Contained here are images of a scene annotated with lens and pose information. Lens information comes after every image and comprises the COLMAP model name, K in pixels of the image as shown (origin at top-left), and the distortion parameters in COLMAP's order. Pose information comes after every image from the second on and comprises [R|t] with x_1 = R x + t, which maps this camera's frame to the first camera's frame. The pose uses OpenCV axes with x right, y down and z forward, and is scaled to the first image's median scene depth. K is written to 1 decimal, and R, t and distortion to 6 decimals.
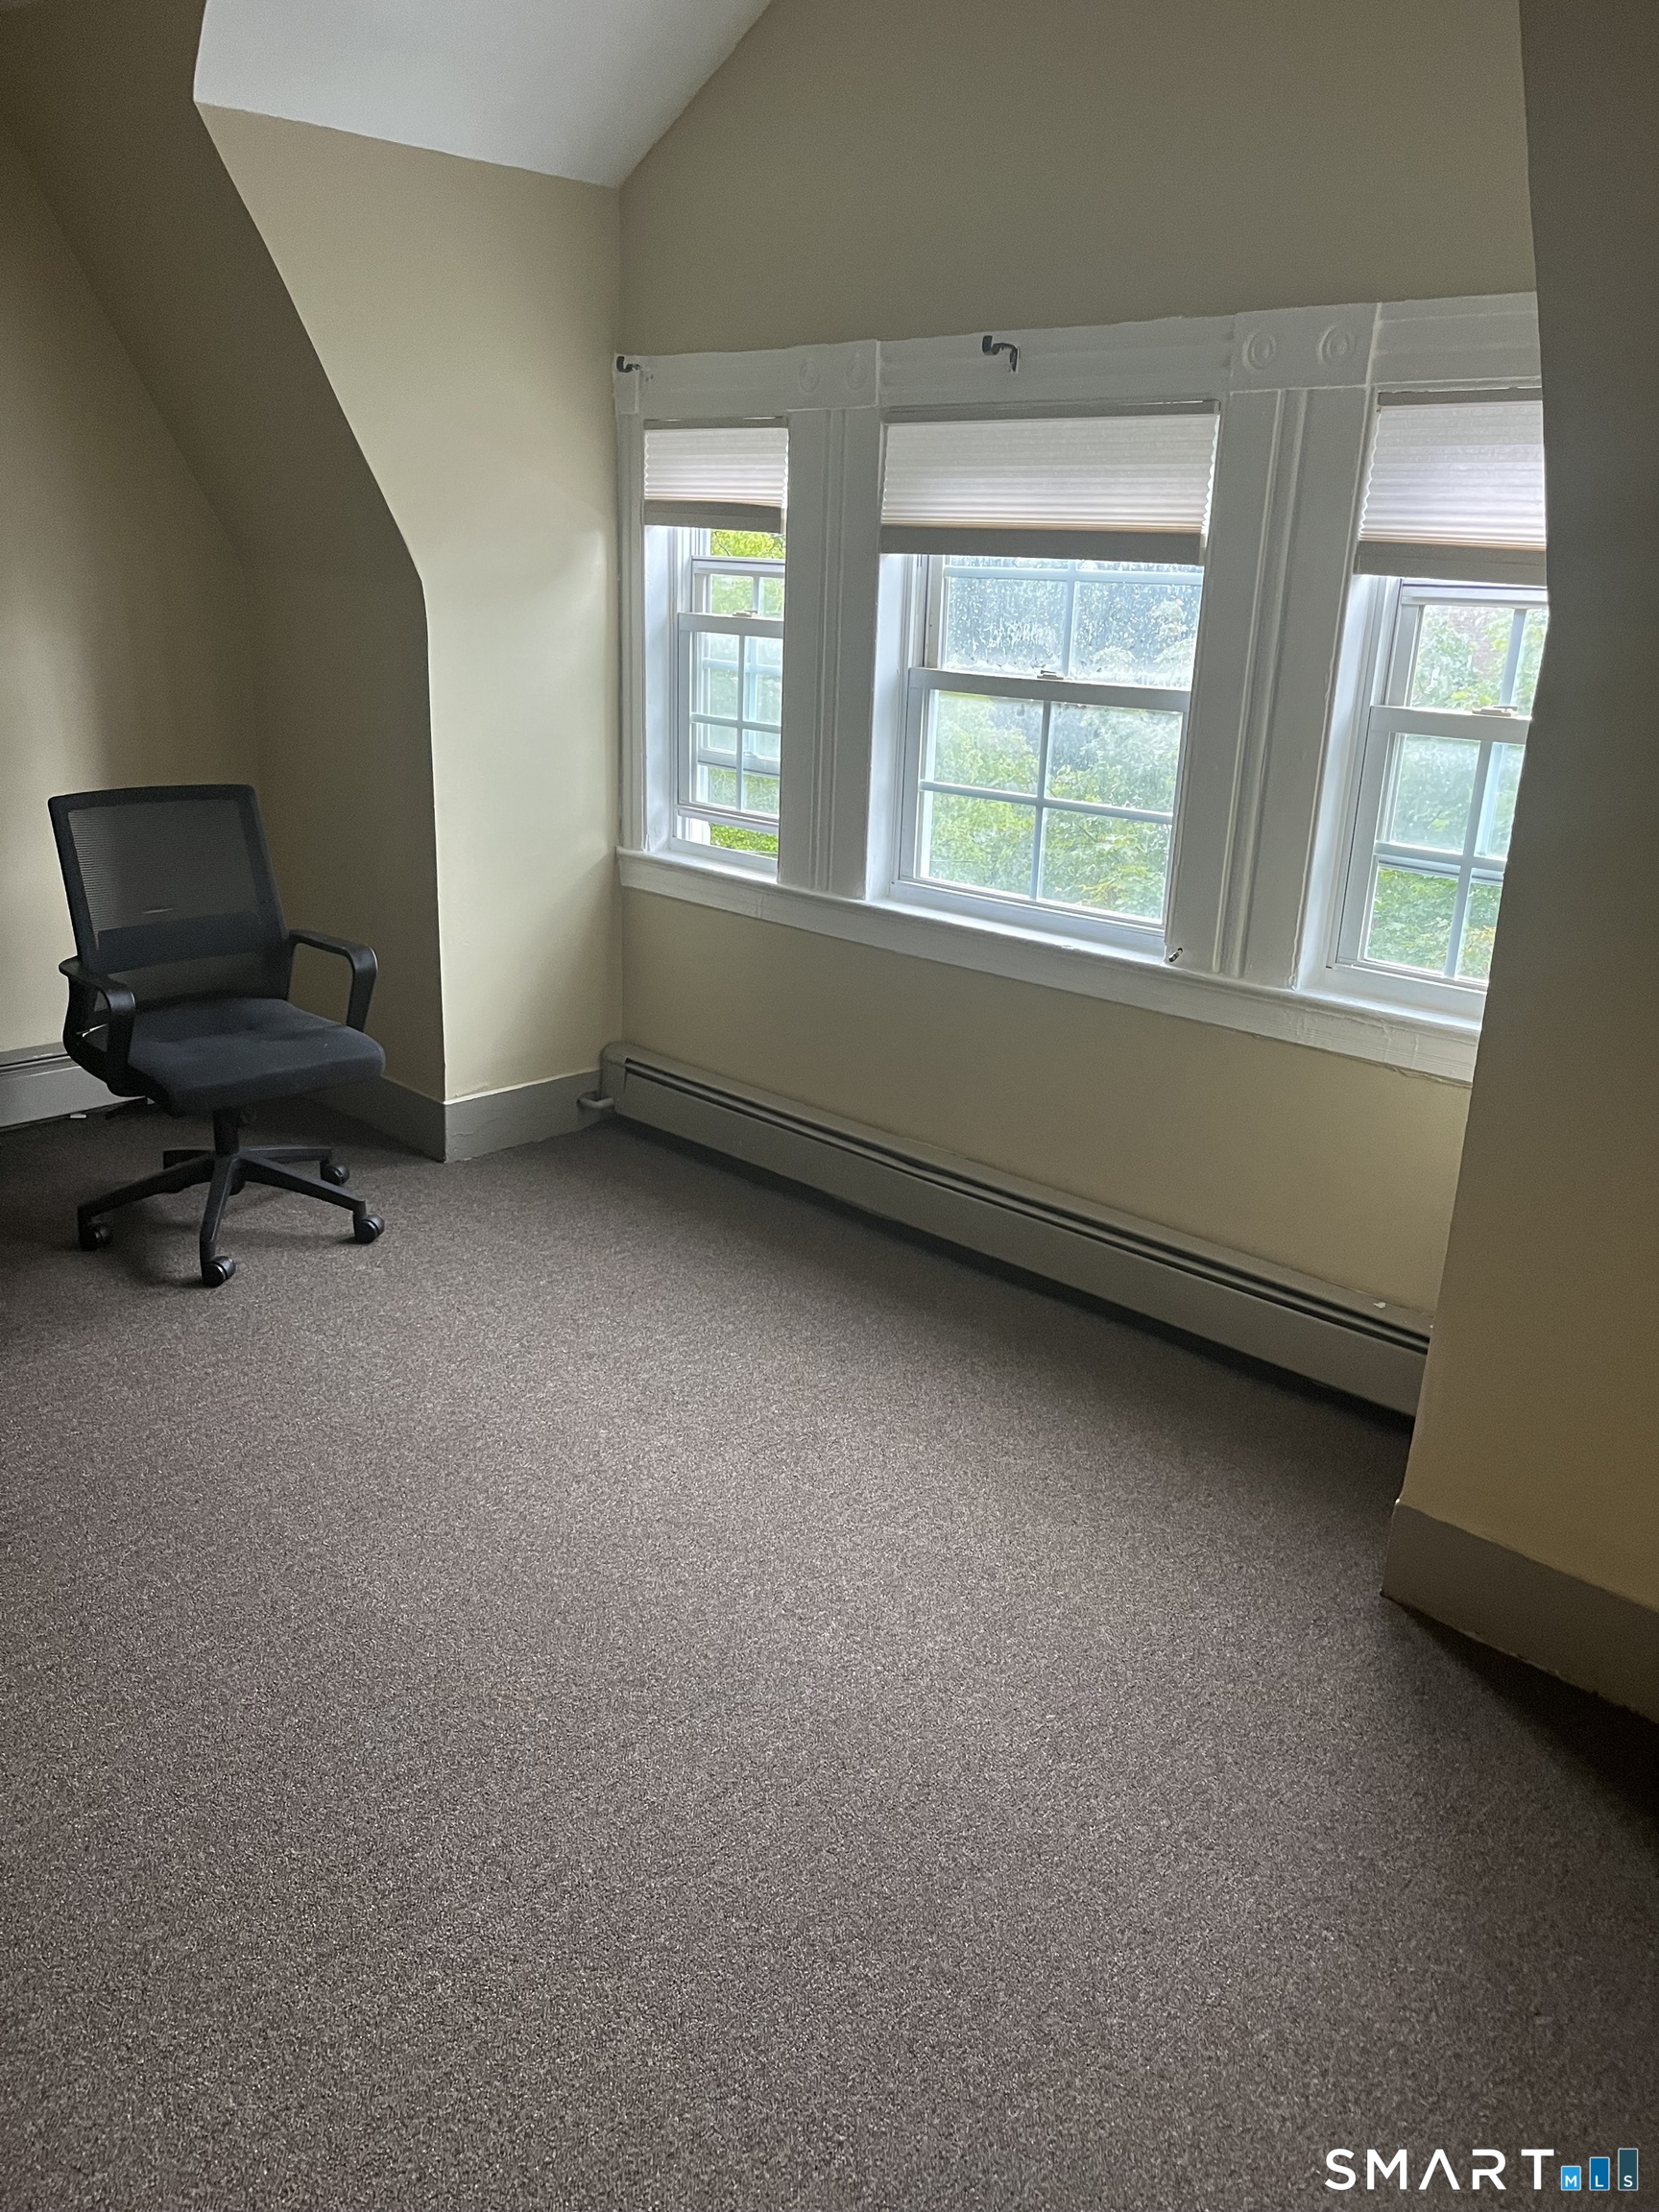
lens RADIAL K [[1659.1, 0, 829.5], [0, 1659.1, 1106.0], [0, 0, 1]] dist [0.048111, -0.077952]
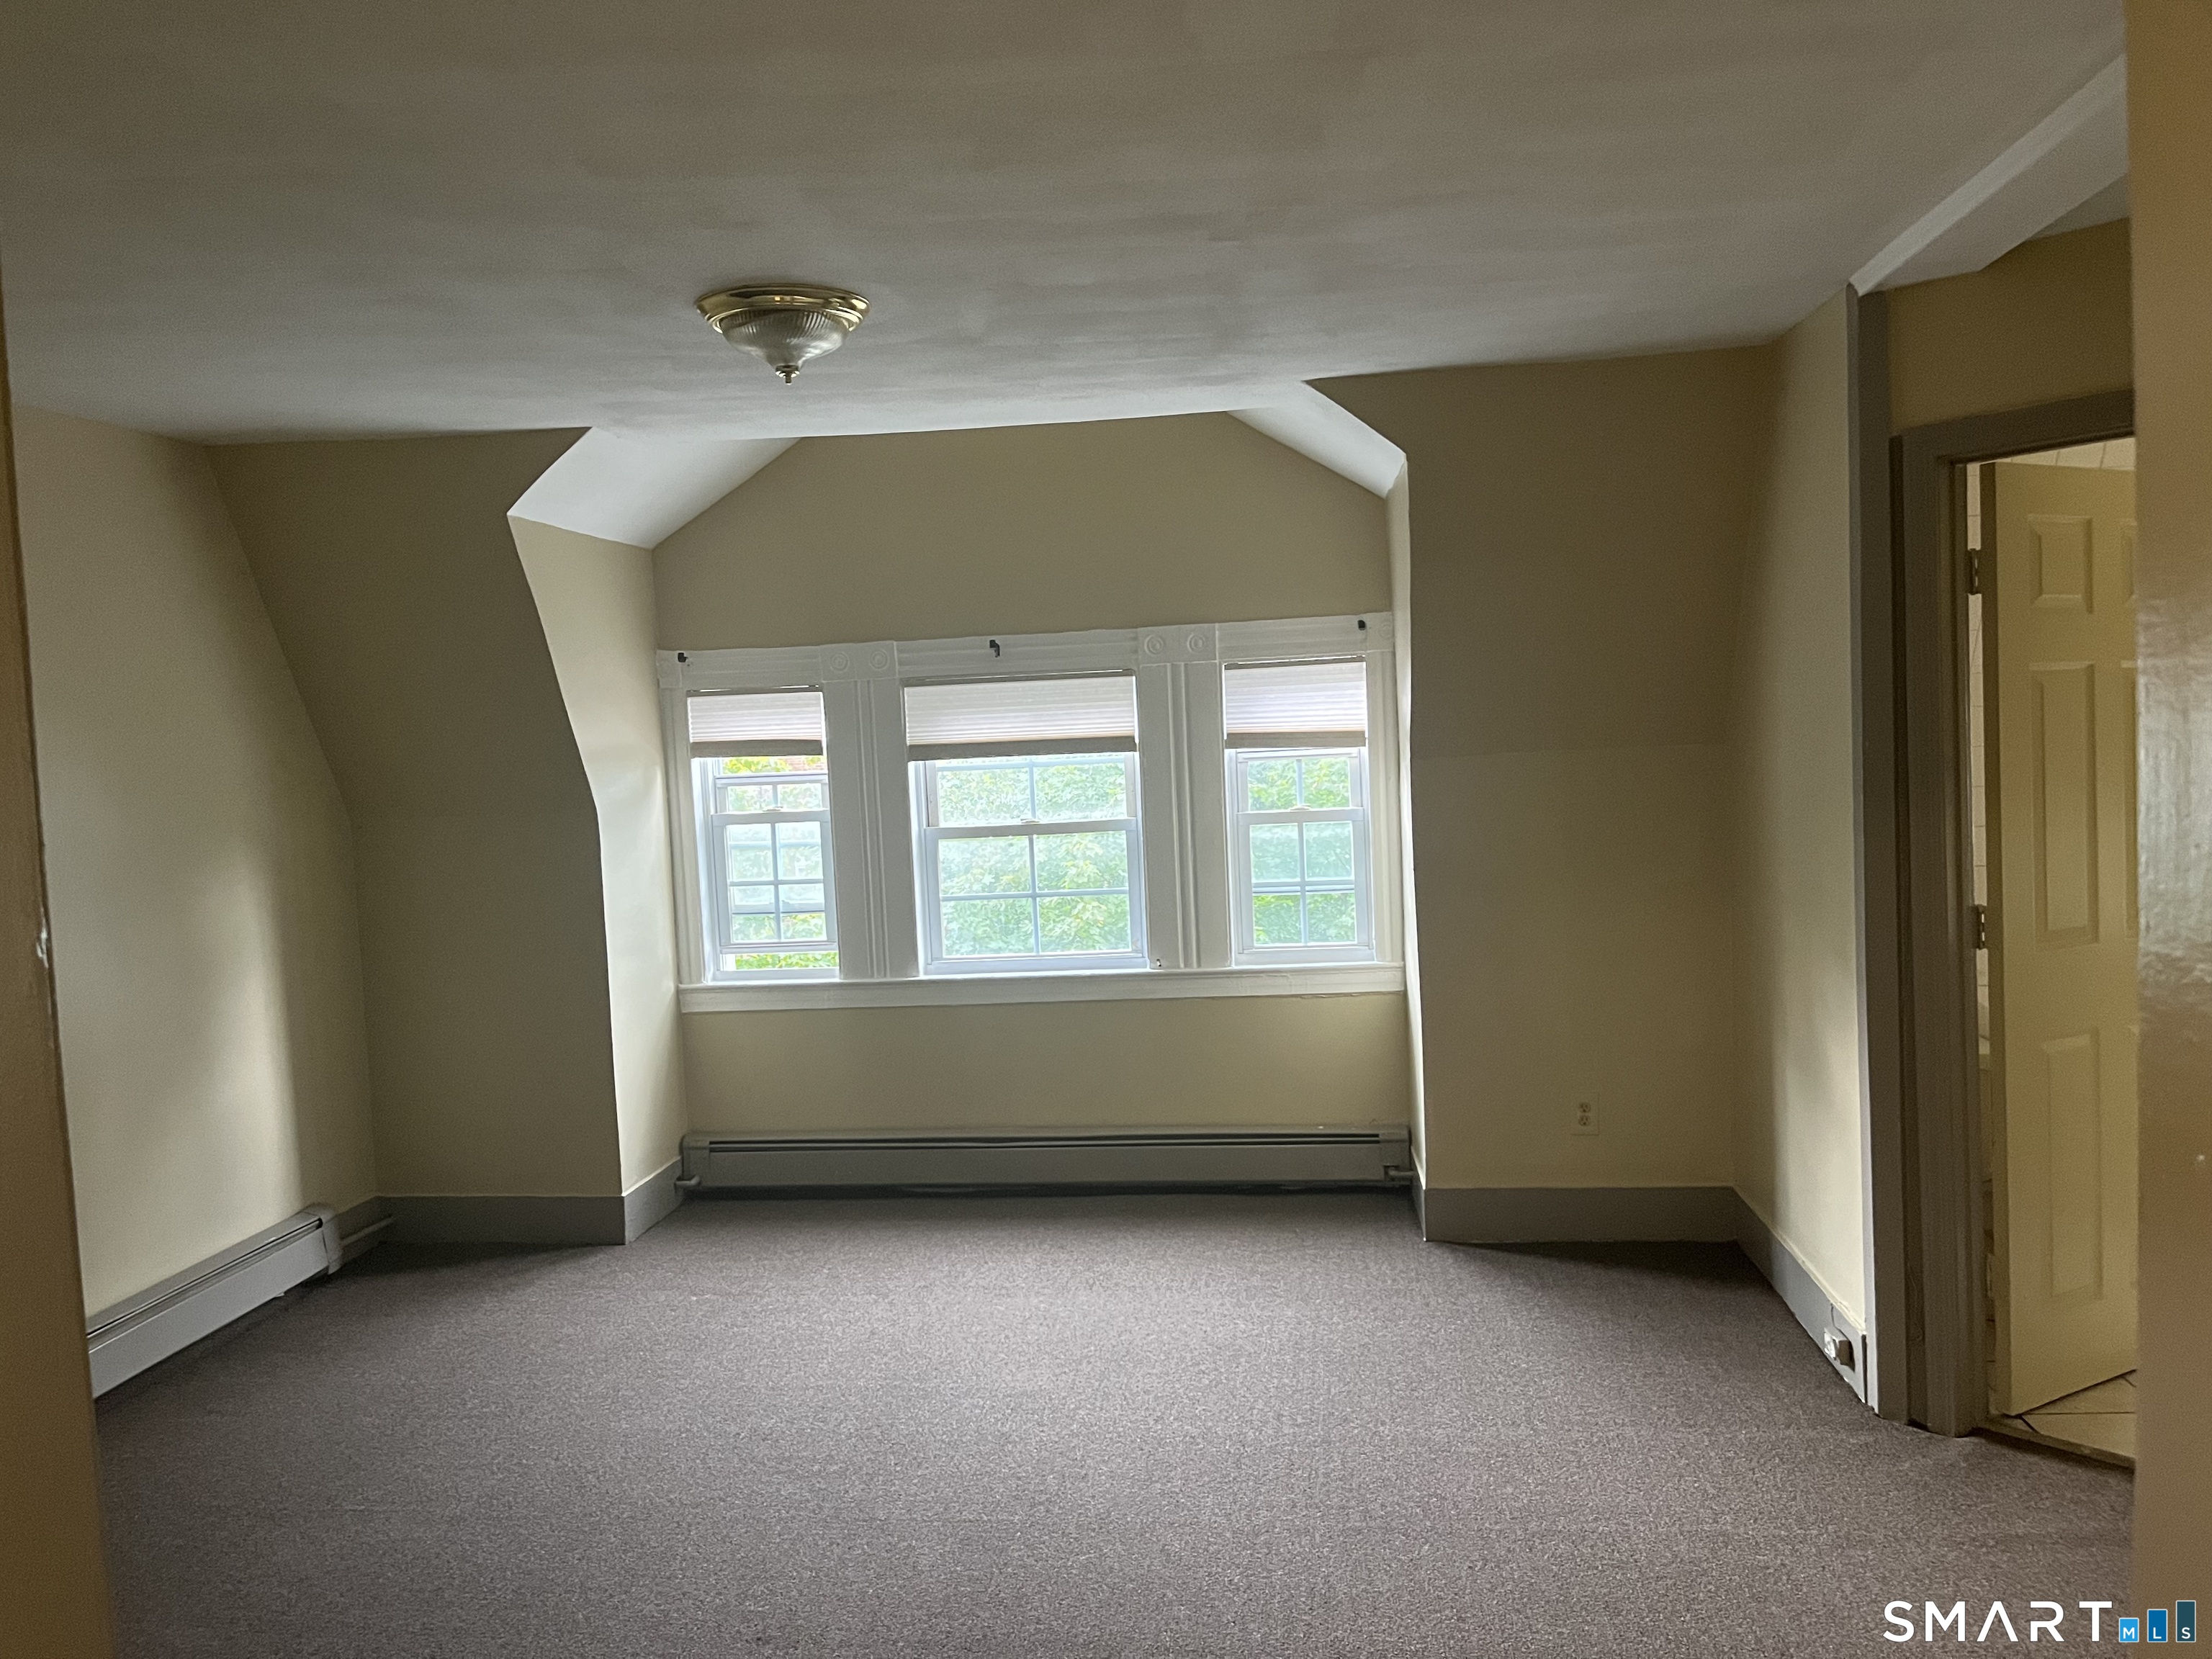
lens RADIAL K [[1570.4, 0, 1100.7], [0, 1570.4, 823.5], [0, 0, 1]] dist [0.055554, -0.048541]
pose [[0.808976, -0.107909, 0.577852, -0.685845], [0.255385, 0.949909, -0.180144, 0.044807], [-0.529467, 0.293307, 0.796012, -0.281827]]
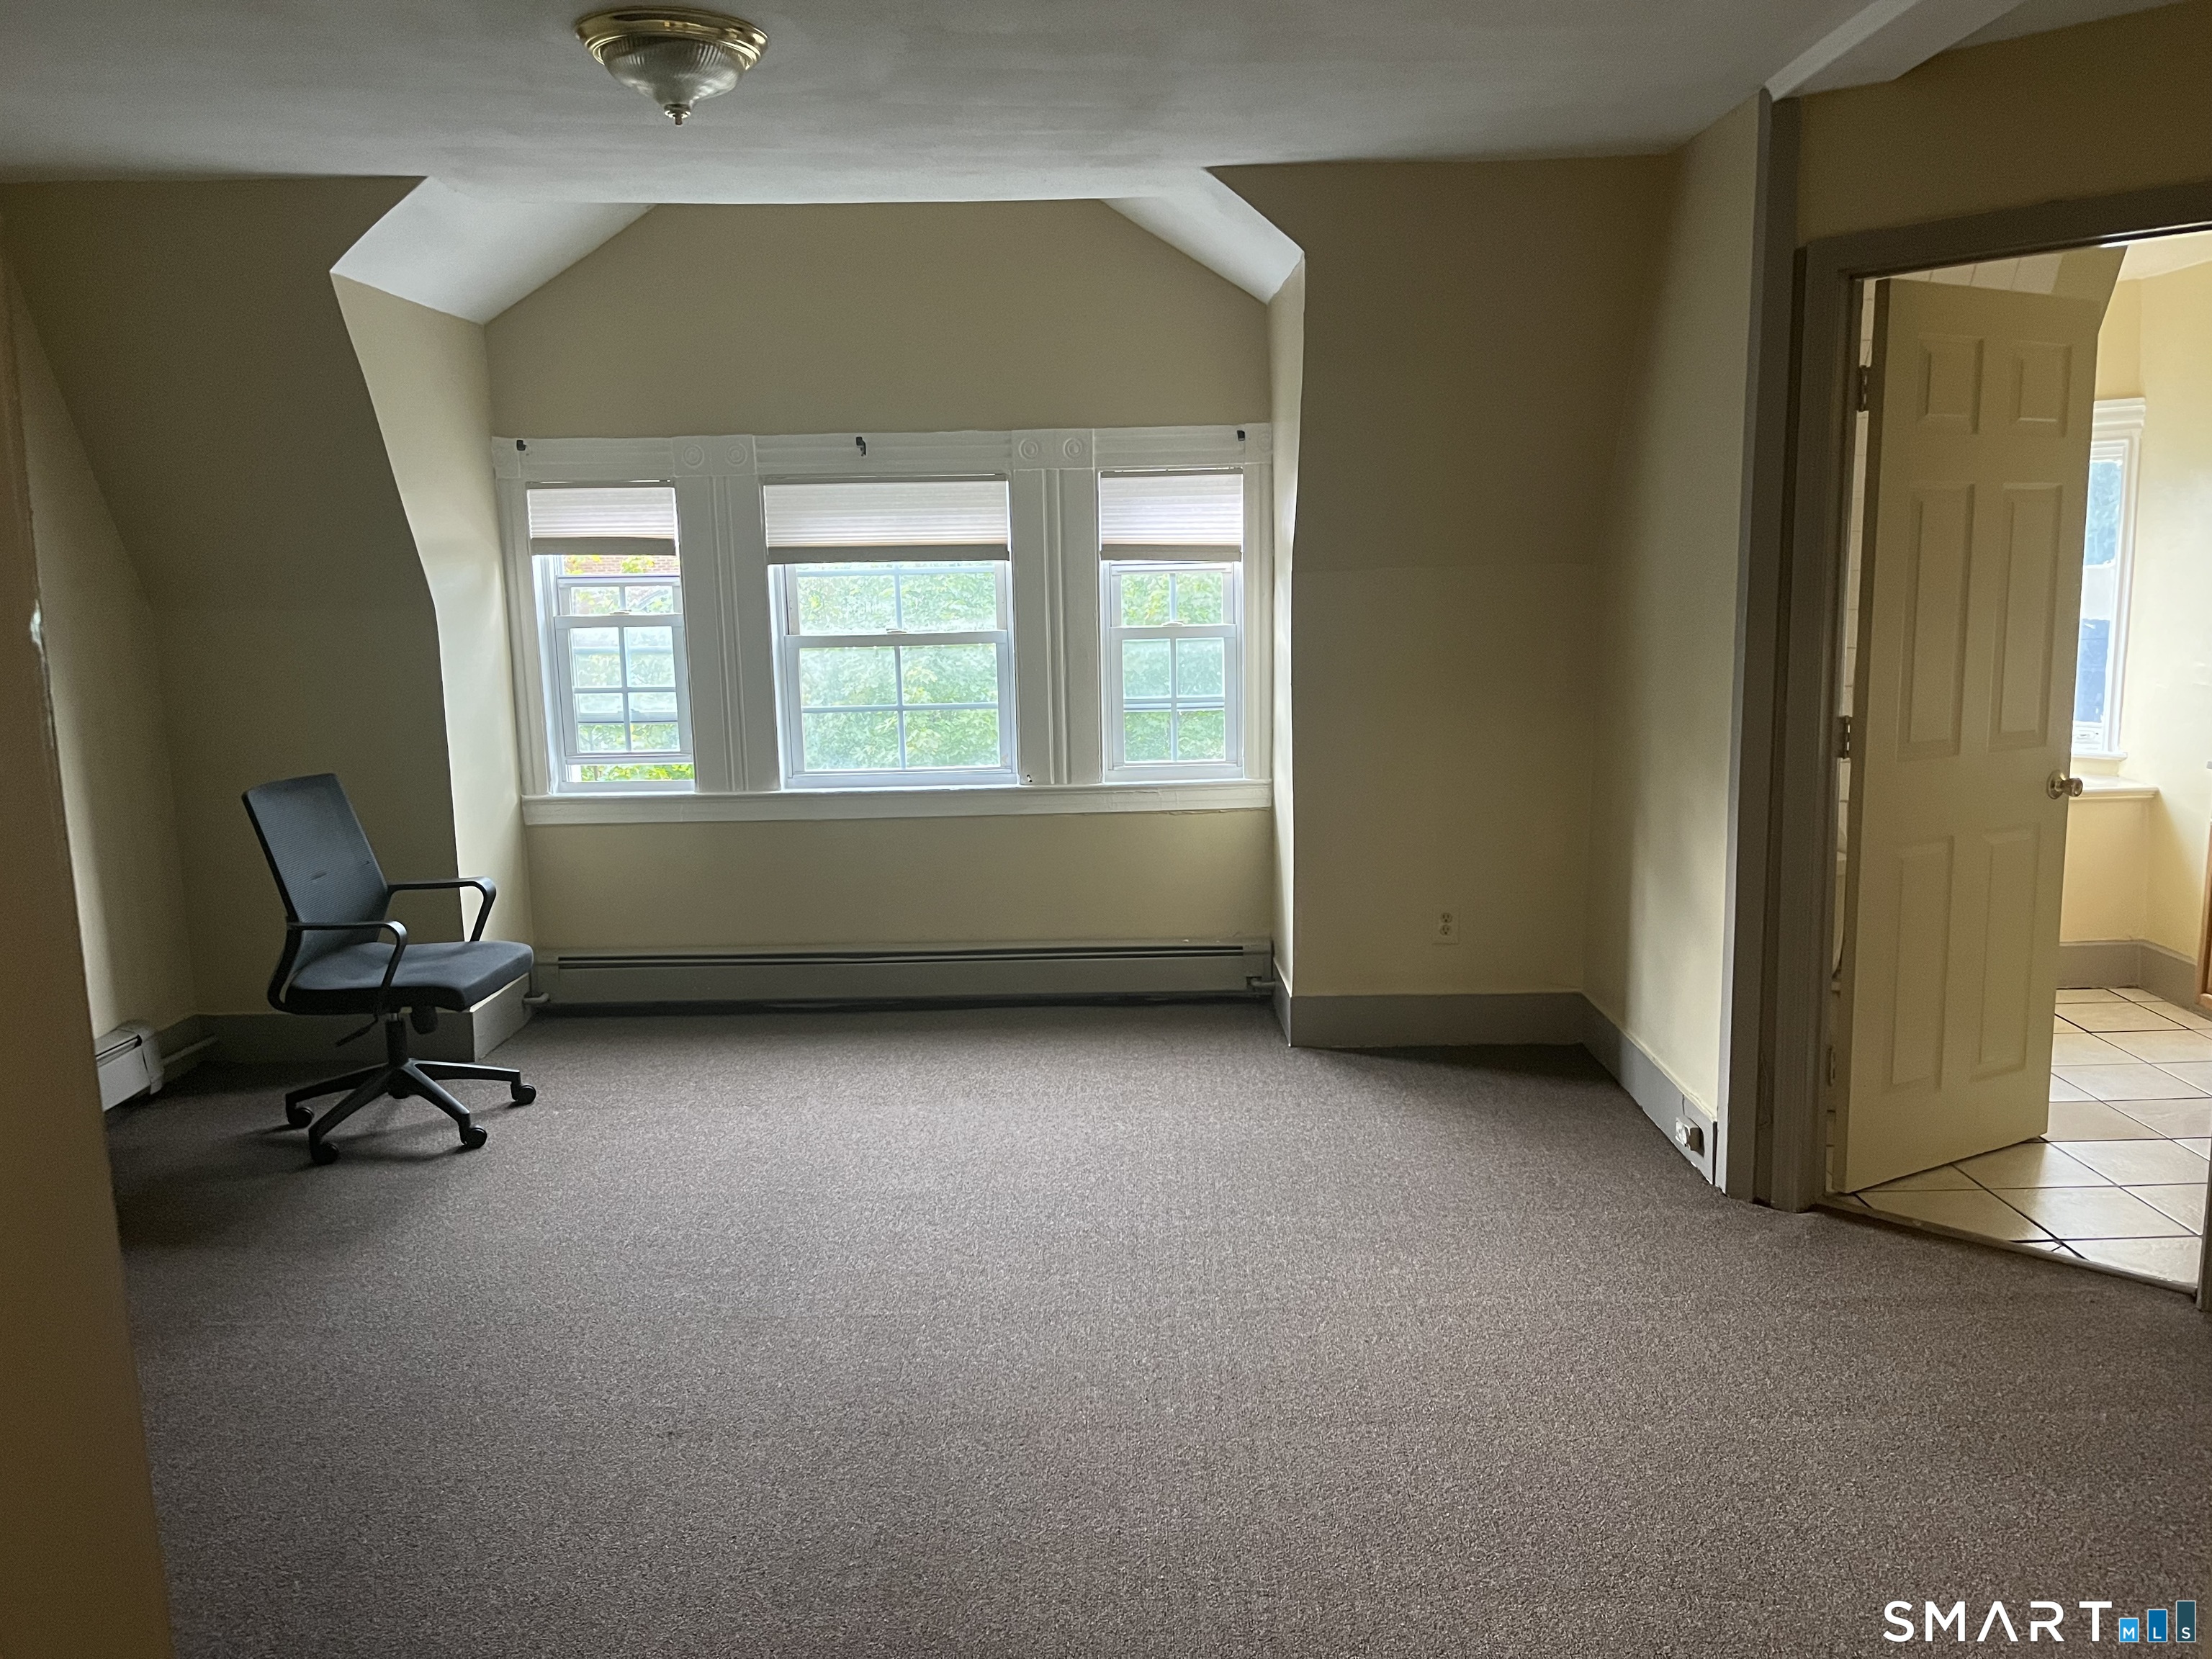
lens RADIAL K [[1575.7, 0, 1105.4], [0, 1575.7, 806.4], [0, 0, 1]] dist [0.068929, -0.087635]
pose [[0.739343, -0.157850, 0.654565, -0.712715], [0.257180, 0.964629, -0.057867, 0.046239], [-0.622278, 0.211124, 0.753788, -0.240509]]
